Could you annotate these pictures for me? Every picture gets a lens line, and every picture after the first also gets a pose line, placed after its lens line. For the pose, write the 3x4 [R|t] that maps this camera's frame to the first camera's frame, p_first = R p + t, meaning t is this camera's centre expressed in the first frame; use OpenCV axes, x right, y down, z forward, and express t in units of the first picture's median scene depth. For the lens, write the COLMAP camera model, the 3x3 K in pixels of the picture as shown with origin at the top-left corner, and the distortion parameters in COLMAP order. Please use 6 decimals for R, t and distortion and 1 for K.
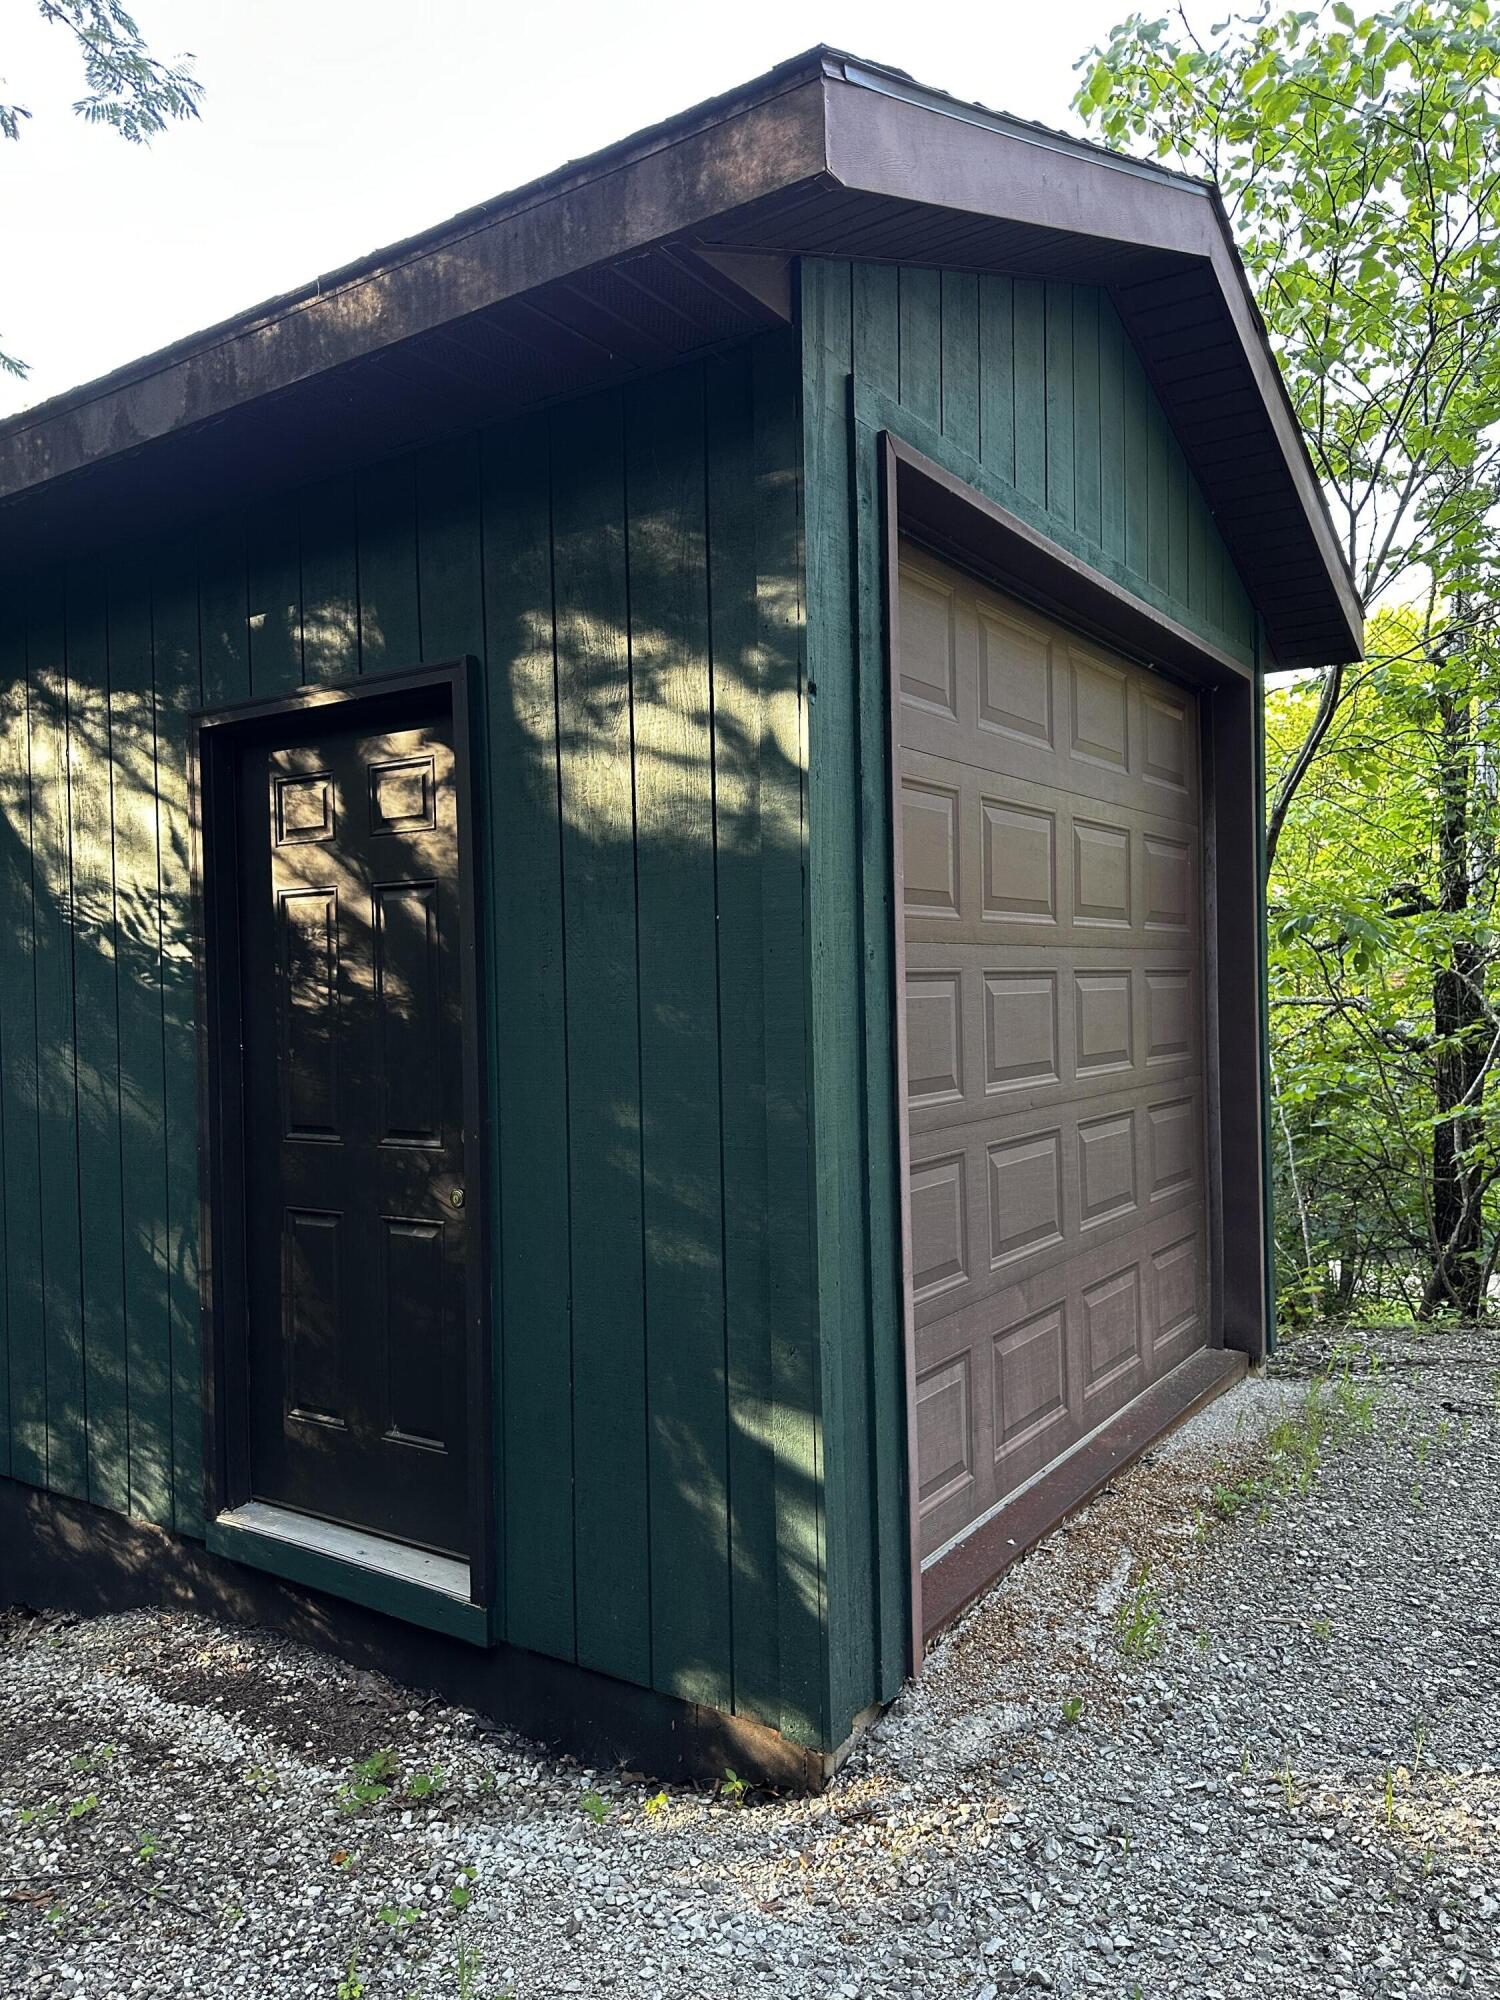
lens RADIAL K [[1420.9, 0, 752.1], [0, 1420.9, 1016.4], [0, 0, 1]] dist [0.055438, -0.064757]
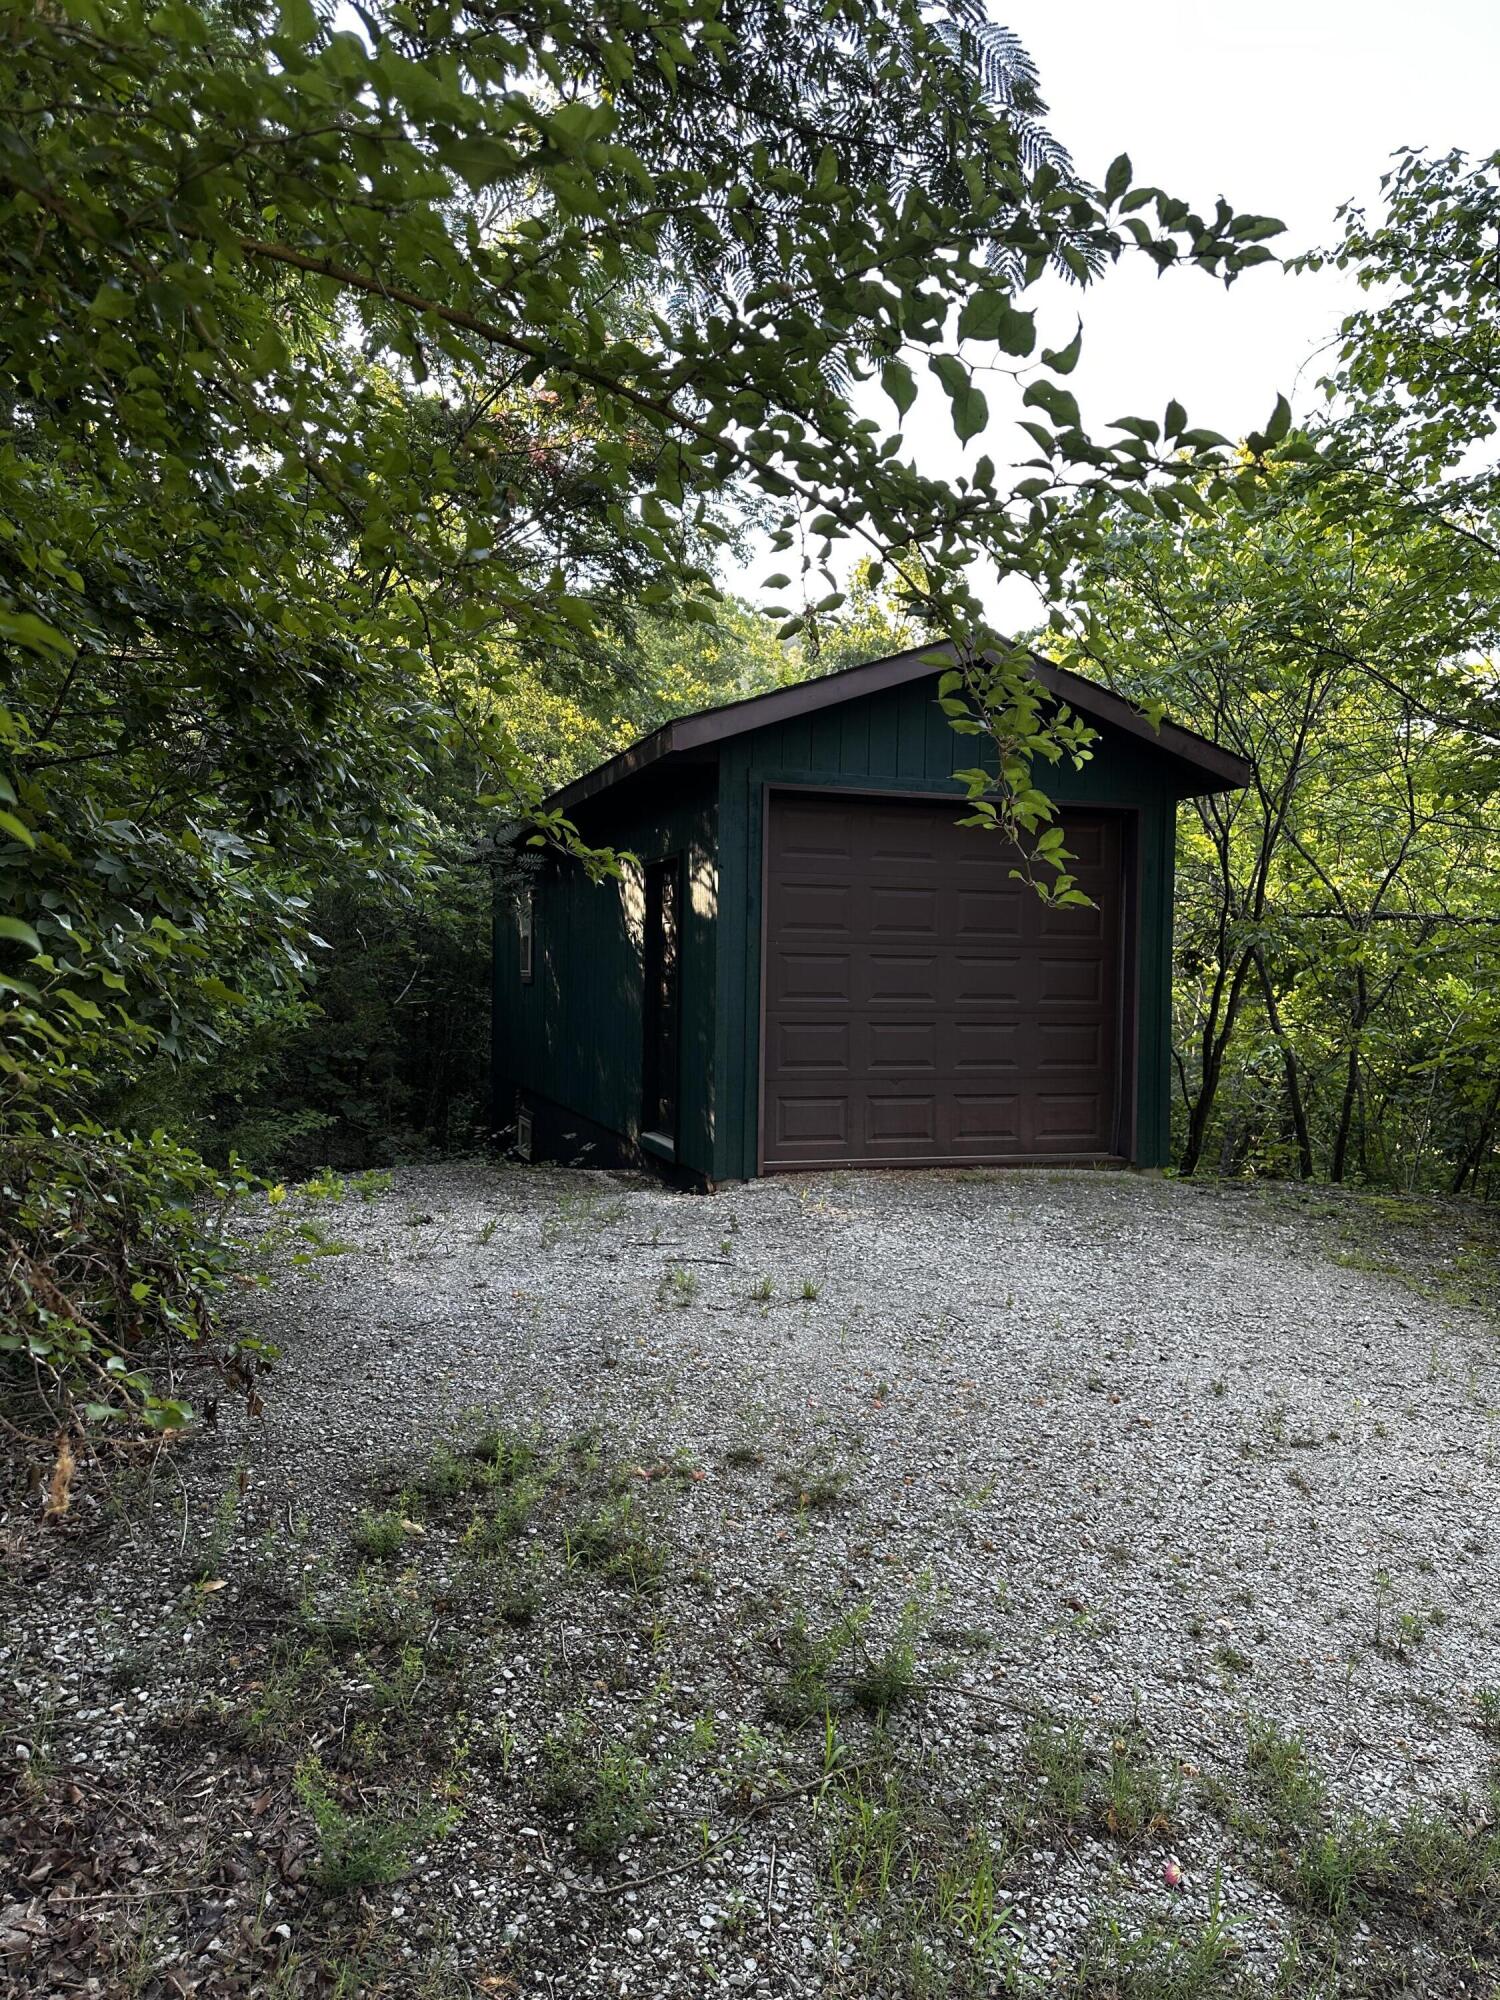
lens RADIAL K [[1420.9, 0, 747.5], [0, 1420.9, 1006.4], [0, 0, 1]] dist [0.055438, -0.064757]
pose [[0.803272, 0.046480, -0.593796, 1.756605], [-0.045609, 0.998823, 0.016486, 0.032152], [0.593864, 0.013840, 0.804447, -1.414392]]
